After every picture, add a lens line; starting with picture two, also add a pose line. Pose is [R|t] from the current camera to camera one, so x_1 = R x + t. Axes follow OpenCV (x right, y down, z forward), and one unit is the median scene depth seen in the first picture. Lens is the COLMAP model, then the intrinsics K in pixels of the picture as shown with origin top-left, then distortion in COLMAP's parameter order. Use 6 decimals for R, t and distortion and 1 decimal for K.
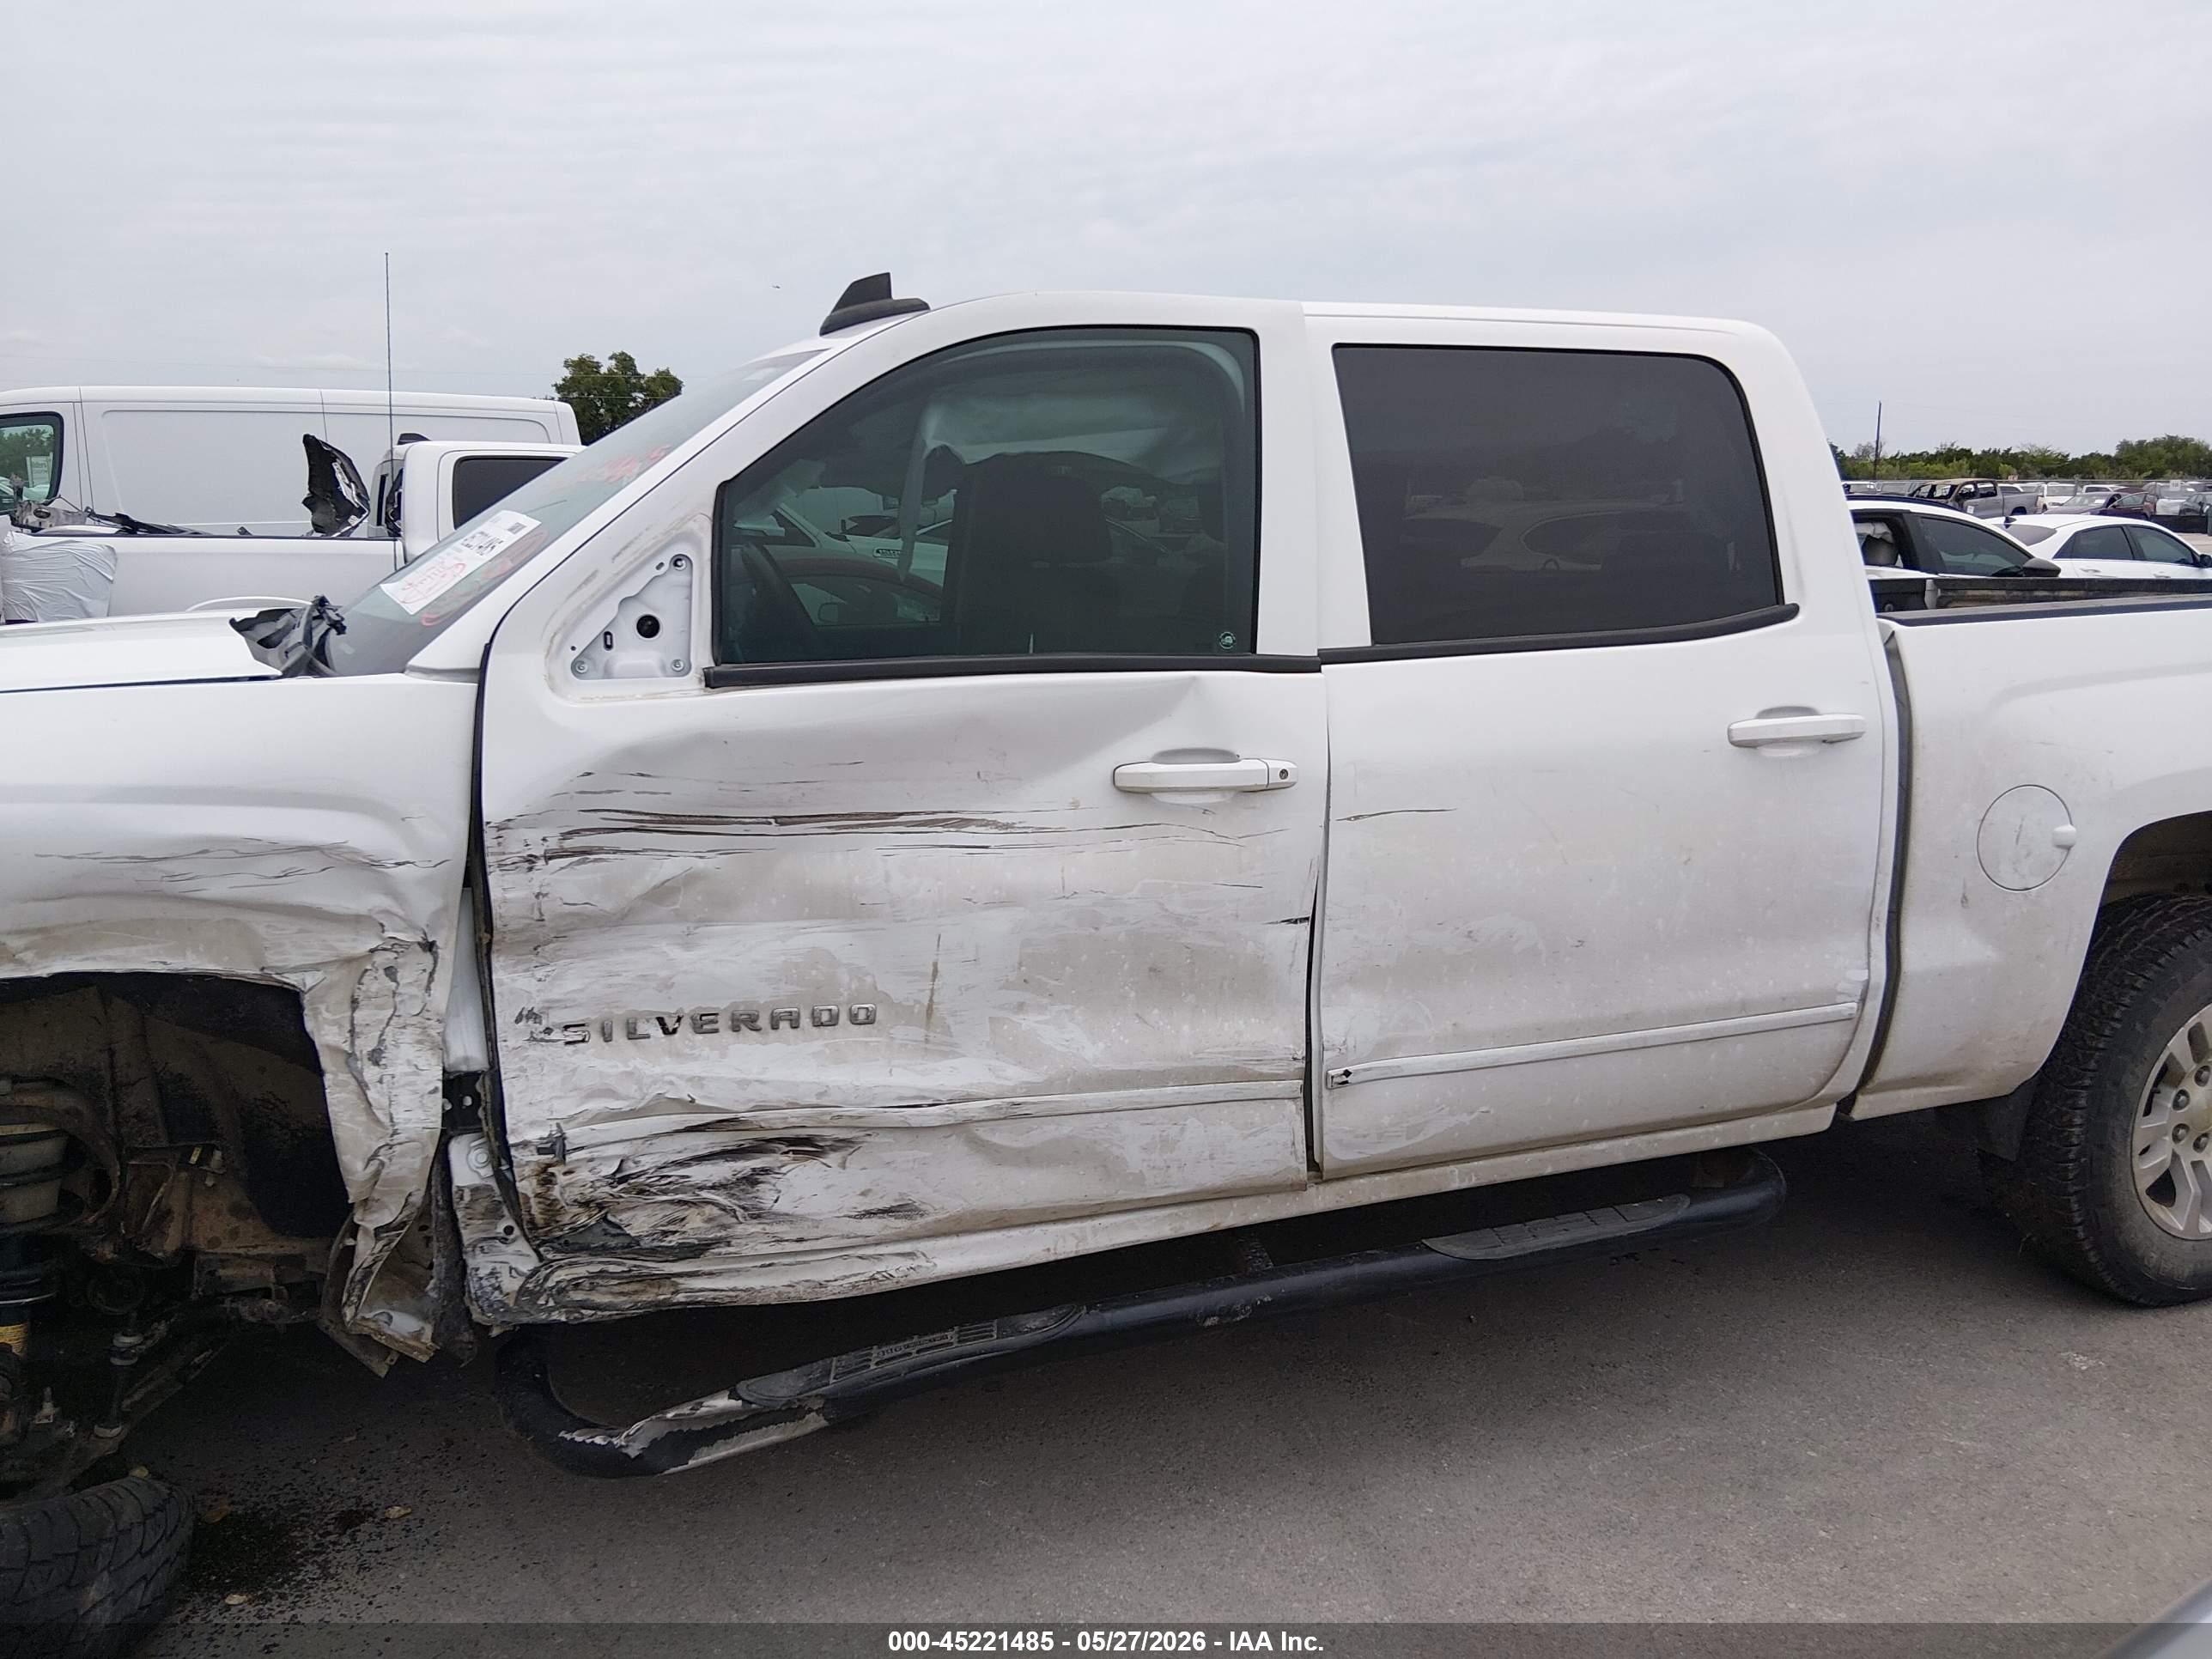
lens RADIAL K [[1670.6, 0, 1111.1], [0, 1670.6, 825.3], [0, 0, 1]] dist [0.140897, -0.254970]
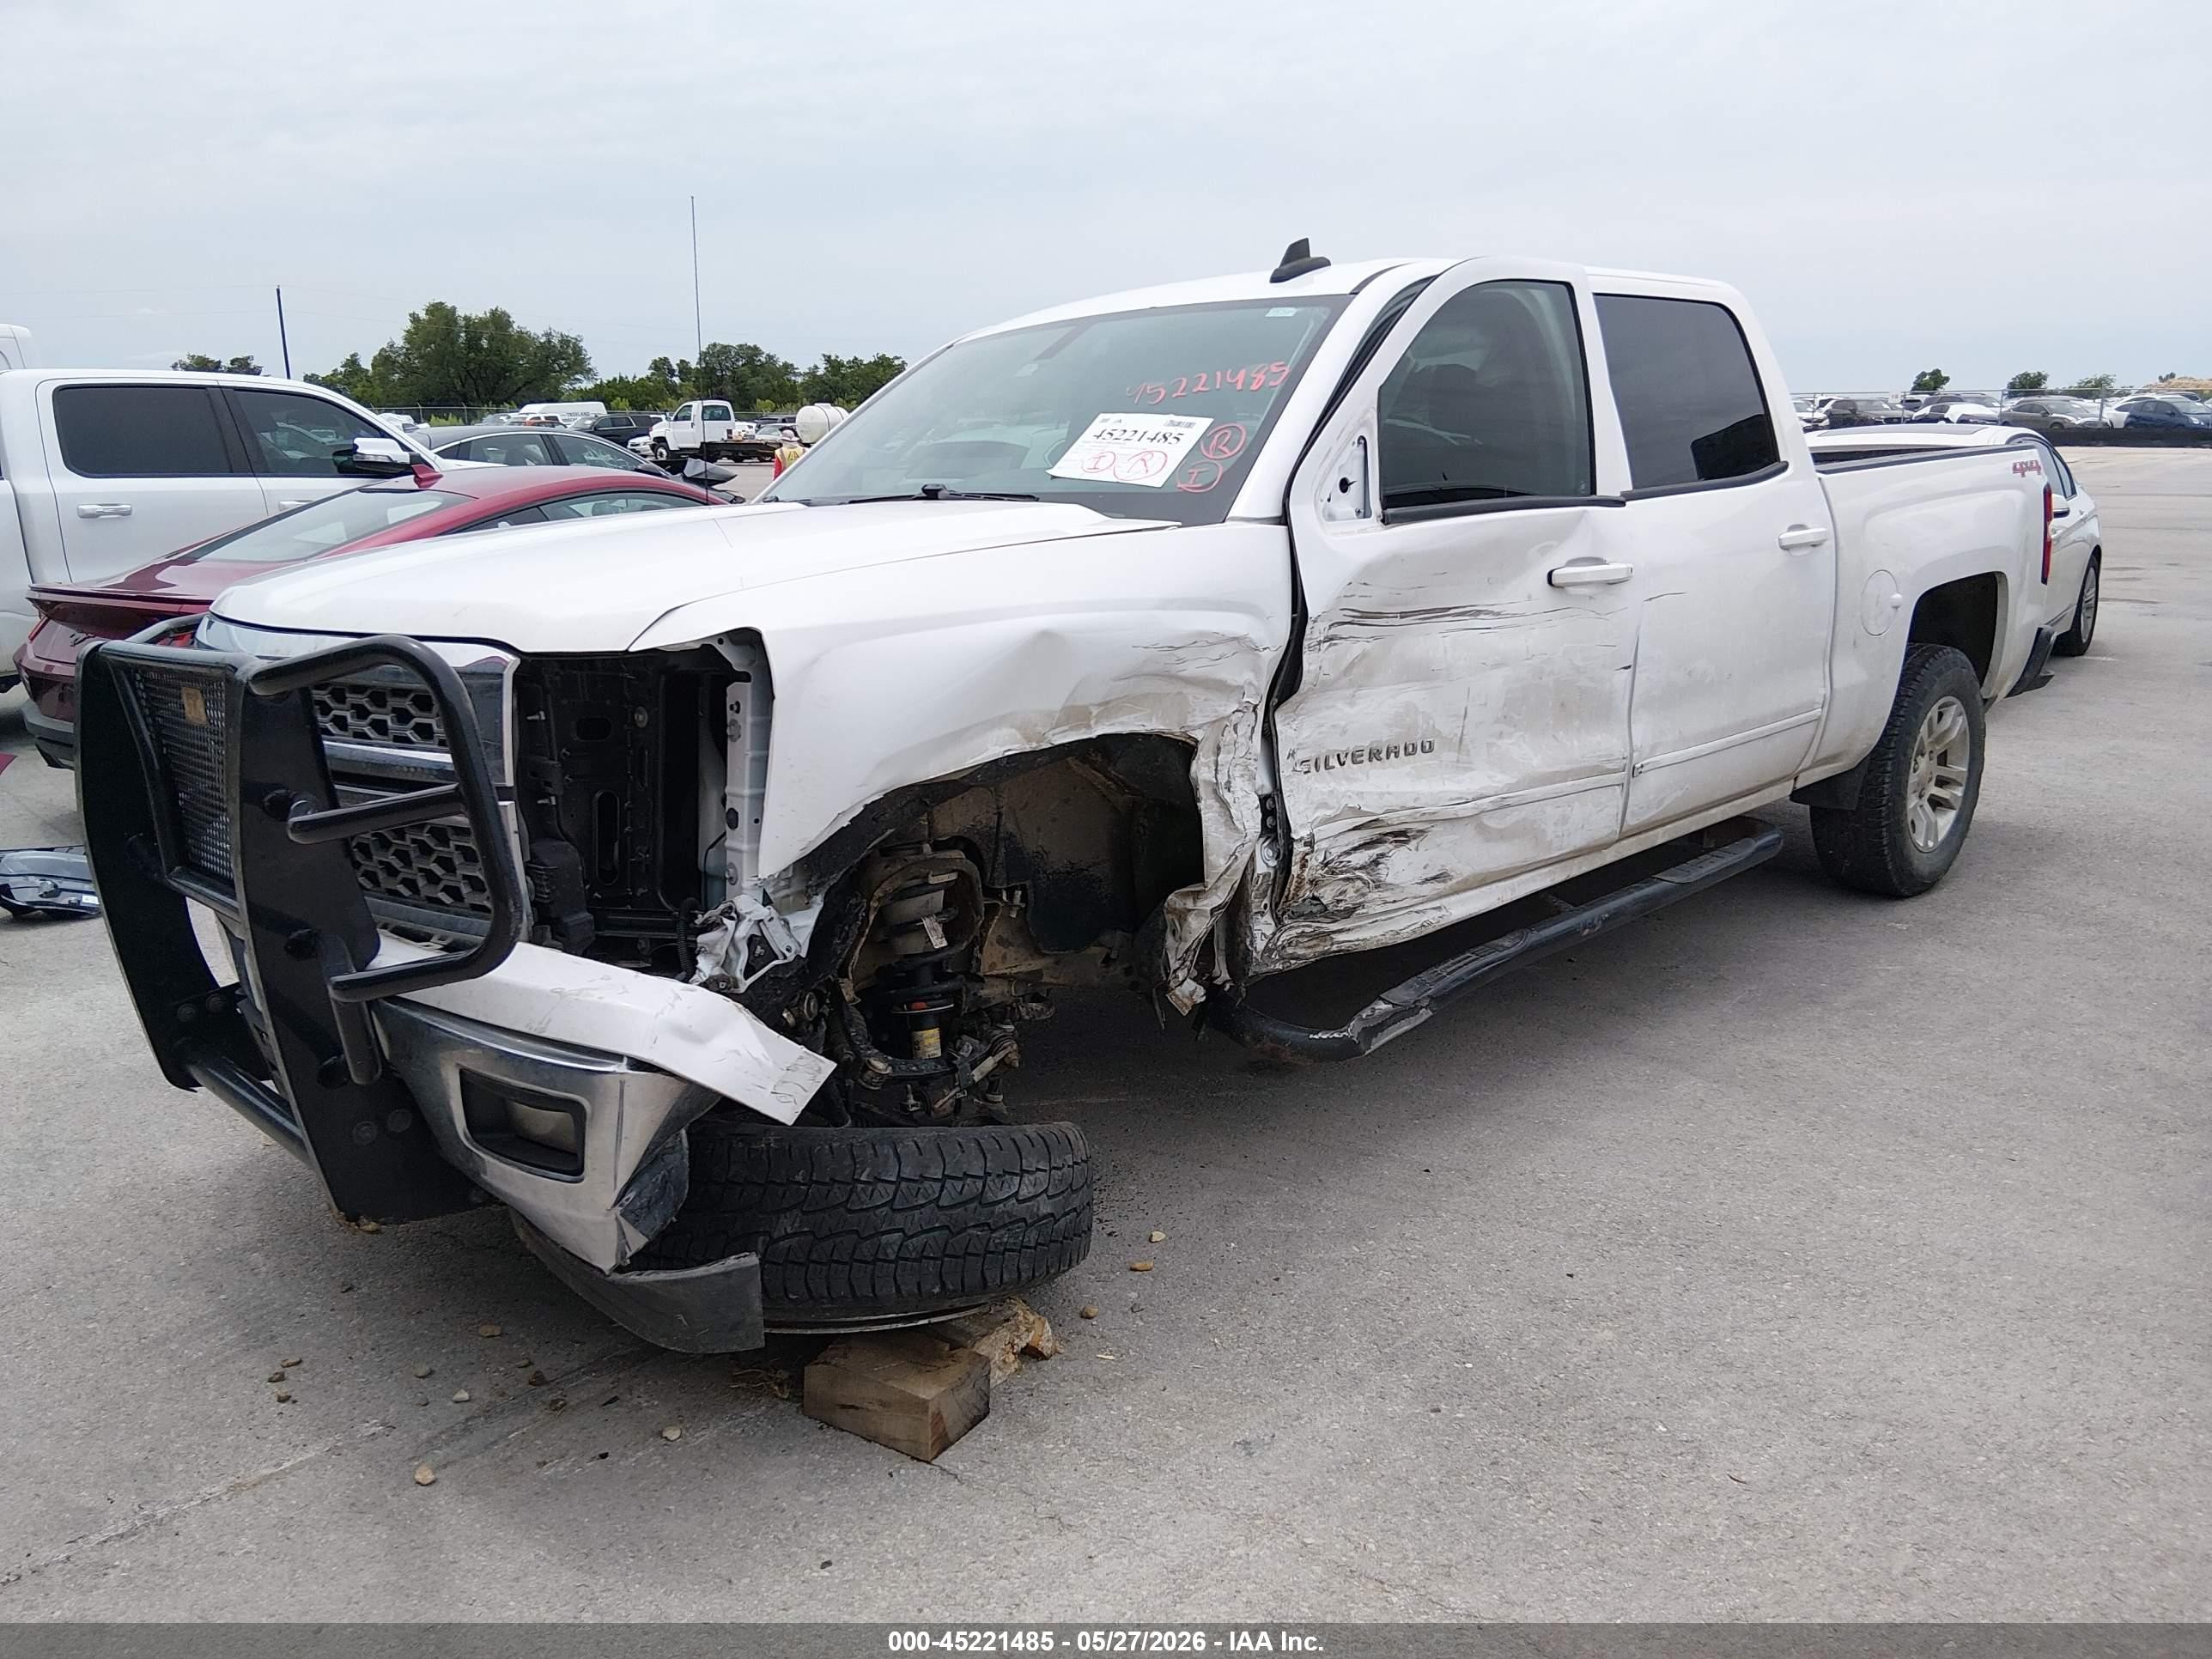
lens RADIAL K [[1670.6, 0, 1111.1], [0, 1670.6, 825.3], [0, 0, 1]] dist [0.140897, -0.254970]
pose [[0.911787, -0.108355, 0.396110, -1.012273], [0.092203, 0.993952, 0.059654, 0.067824], [-0.400178, -0.017869, 0.916263, -0.264979]]
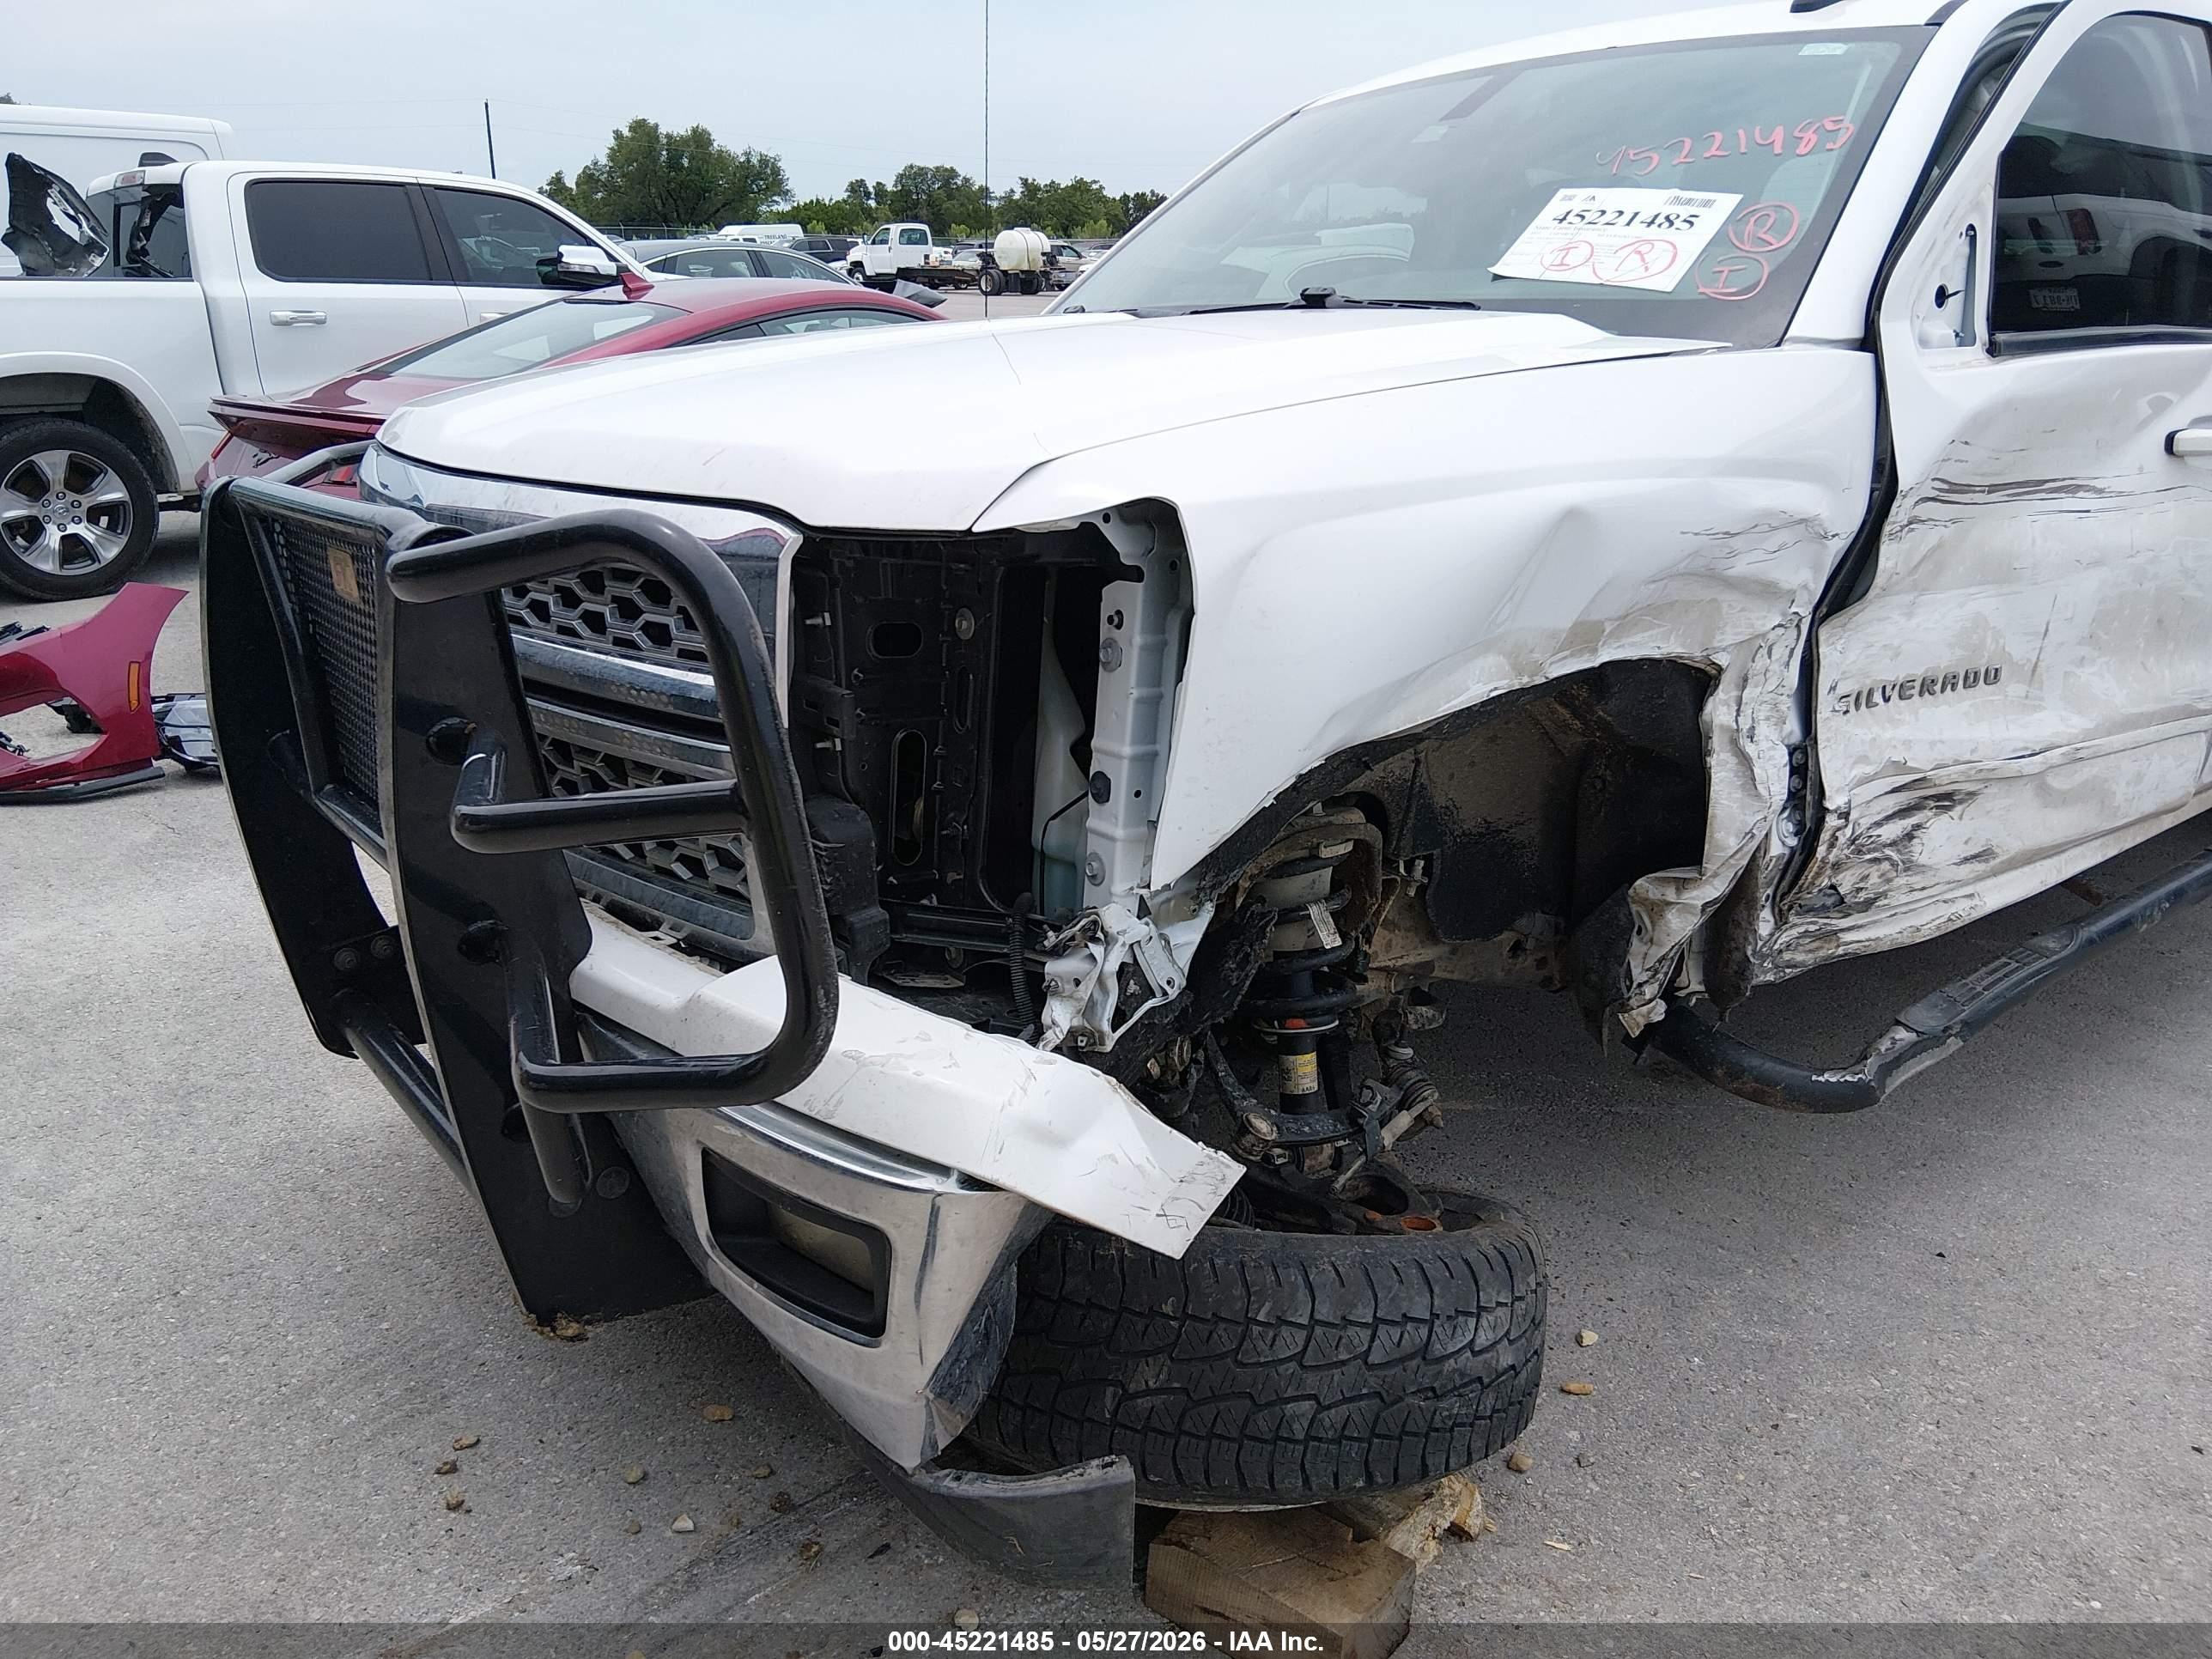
lens RADIAL K [[1670.6, 0, 1111.1], [0, 1670.6, 825.3], [0, 0, 1]] dist [0.140897, -0.254970]
pose [[0.951522, -0.095698, 0.292314, -1.010823], [0.055614, 0.988232, 0.142496, 0.021757], [-0.302510, -0.119331, 0.945647, 0.134151]]
